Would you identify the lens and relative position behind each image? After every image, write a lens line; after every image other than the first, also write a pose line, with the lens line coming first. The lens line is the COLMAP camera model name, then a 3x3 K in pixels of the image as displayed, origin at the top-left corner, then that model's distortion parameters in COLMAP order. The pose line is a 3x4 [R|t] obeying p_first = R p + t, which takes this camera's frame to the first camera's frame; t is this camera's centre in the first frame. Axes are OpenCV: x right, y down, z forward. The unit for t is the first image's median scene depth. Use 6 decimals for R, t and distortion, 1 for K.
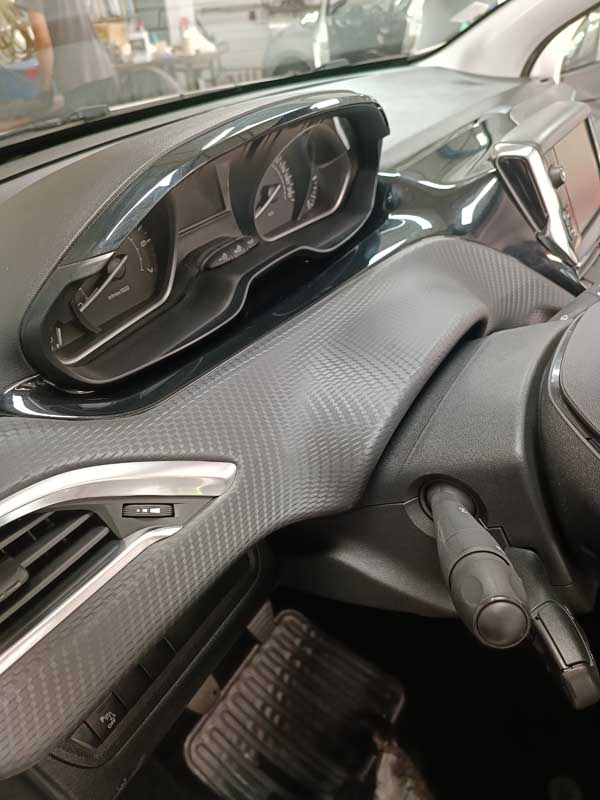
lens RADIAL K [[617.3, 0, 300.0], [0, 617.3, 400.0], [0, 0, 1]] dist [0.001654, 0.002949]
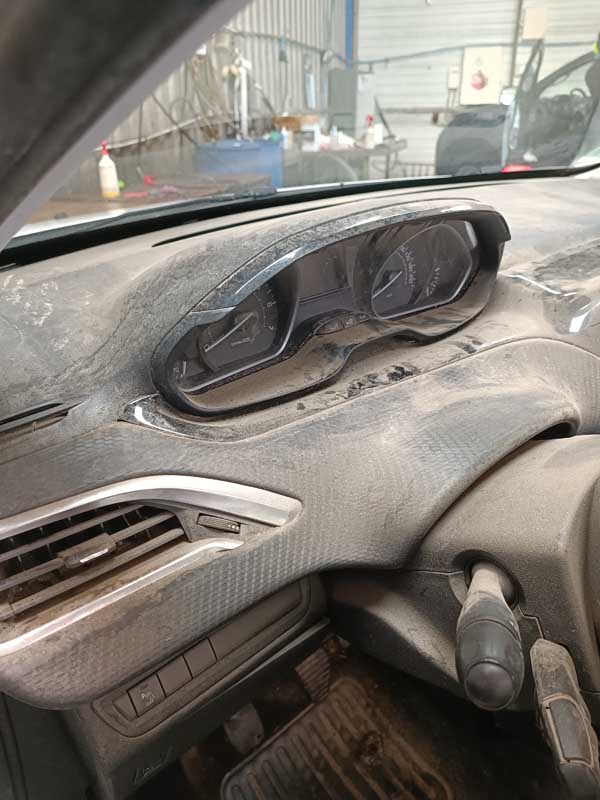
lens RADIAL K [[617.3, 0, 300.0], [0, 617.3, 400.0], [0, 0, 1]] dist [0.001654, 0.002949]
pose [[0.960573, 0.174236, -0.216658, 0.090645], [-0.198915, 0.975134, -0.097709, 0.028027], [0.194246, 0.136954, 0.971346, -0.105864]]
